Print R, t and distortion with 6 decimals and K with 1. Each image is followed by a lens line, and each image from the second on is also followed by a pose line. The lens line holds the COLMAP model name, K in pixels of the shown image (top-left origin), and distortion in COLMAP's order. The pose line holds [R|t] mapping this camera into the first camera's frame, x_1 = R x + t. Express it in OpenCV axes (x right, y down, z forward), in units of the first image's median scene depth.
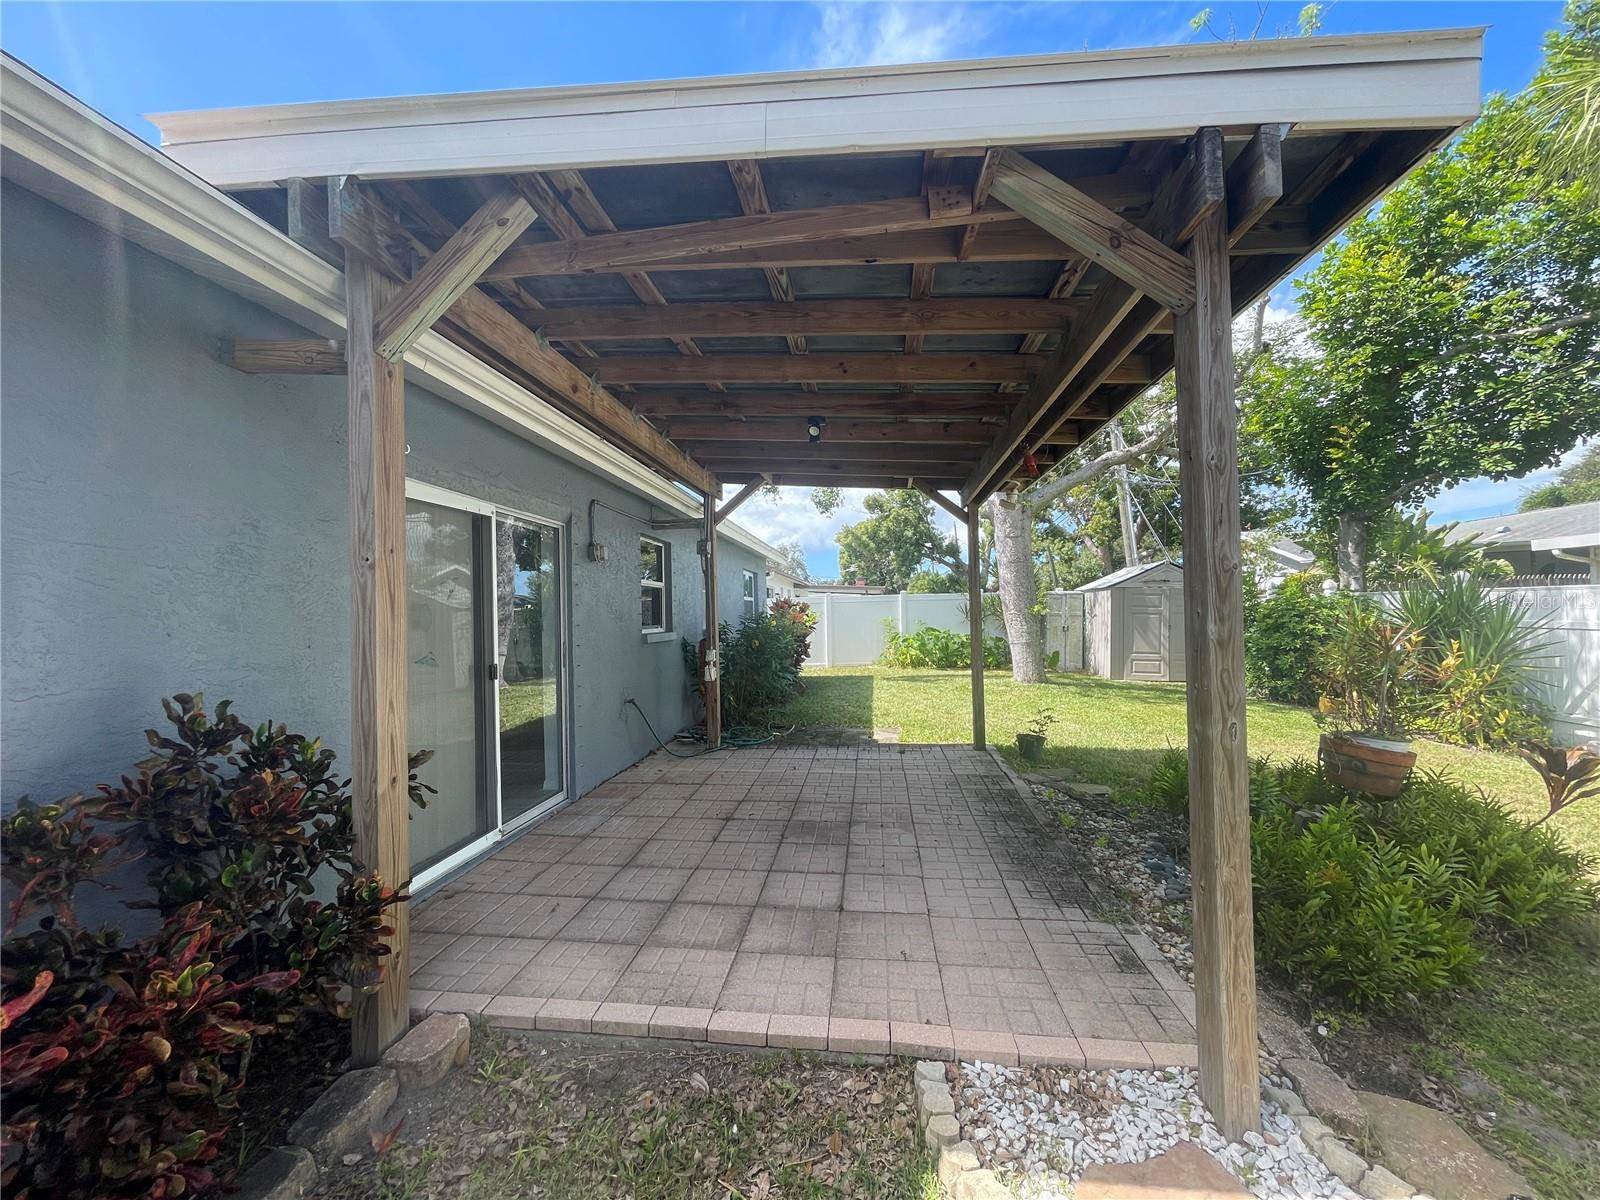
lens RADIAL K [[642.8, 0, 802.6], [0, 642.8, 602.7], [0, 0, 1]] dist [-0.004089, 0.001324]
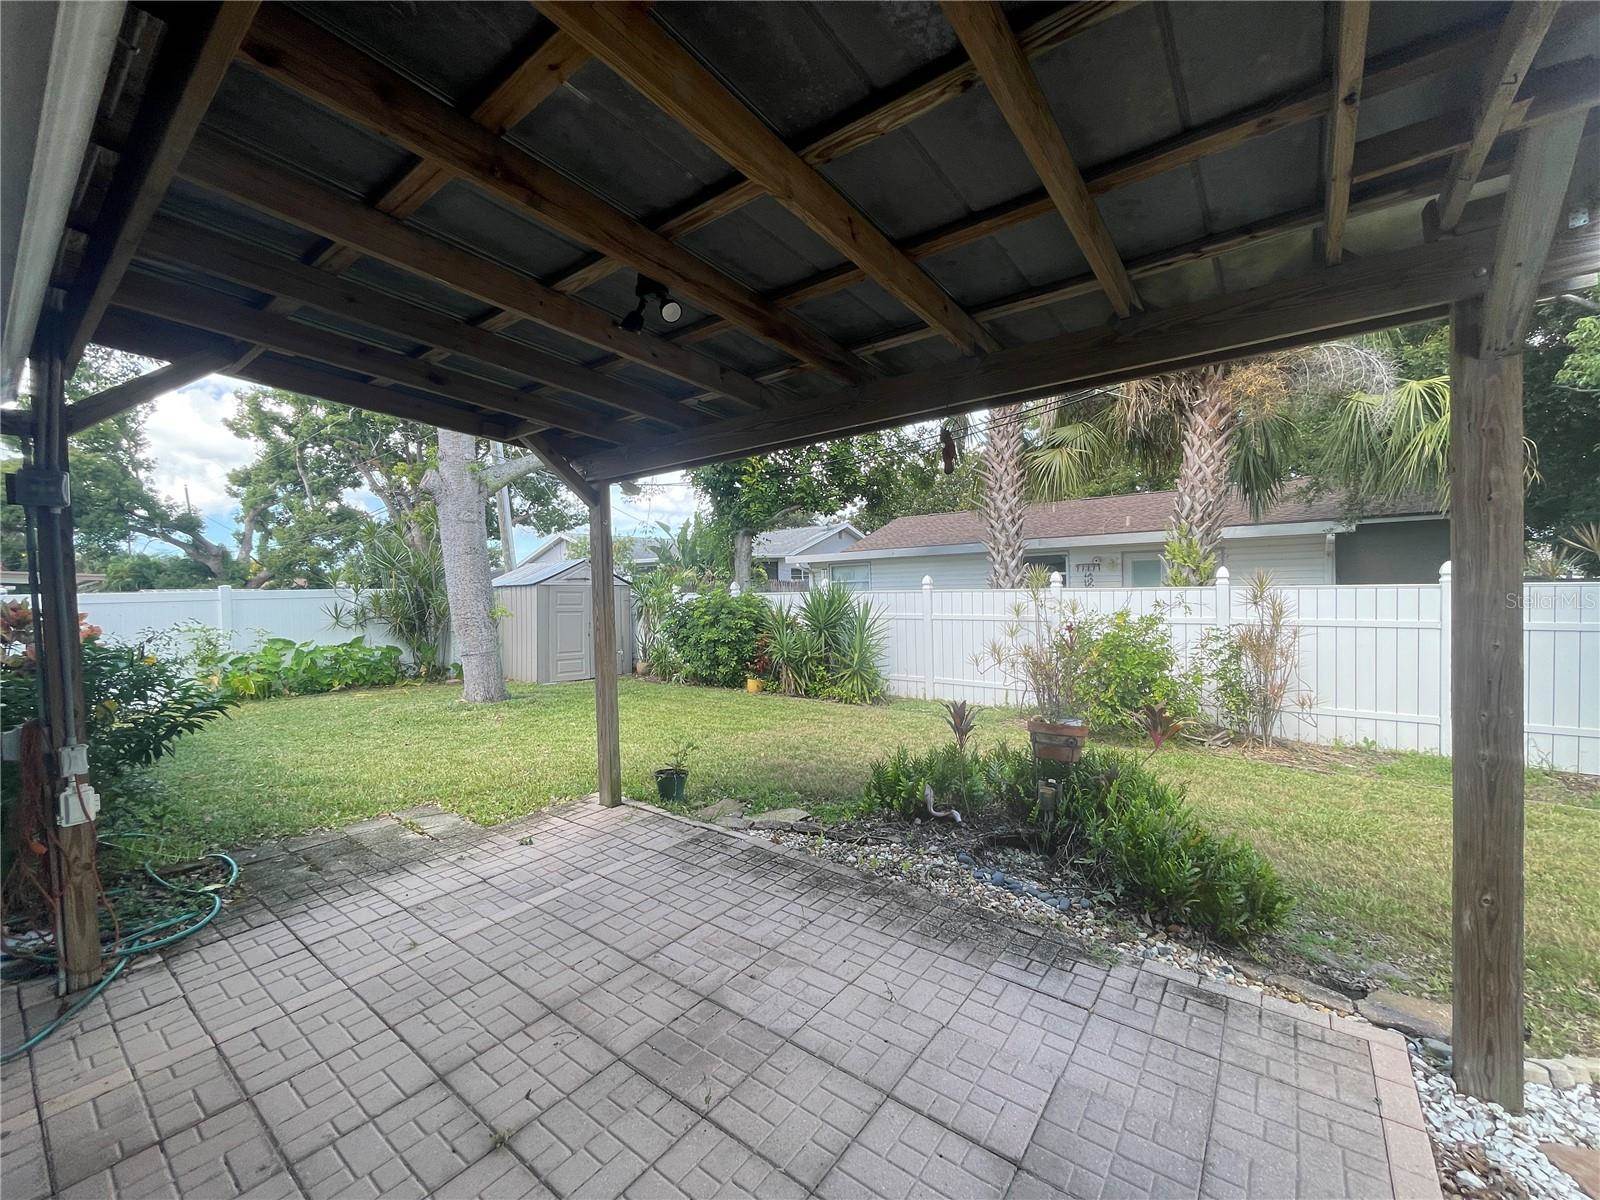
lens RADIAL K [[642.8, 0, 799.0], [0, 642.8, 594.1], [0, 0, 1]] dist [-0.004089, 0.001324]
pose [[0.516625, -0.000797, 0.856212, -0.377096], [0.001373, 0.999999, 0.000102, -0.030862], [-0.856211, 0.001123, 0.516625, 0.599087]]
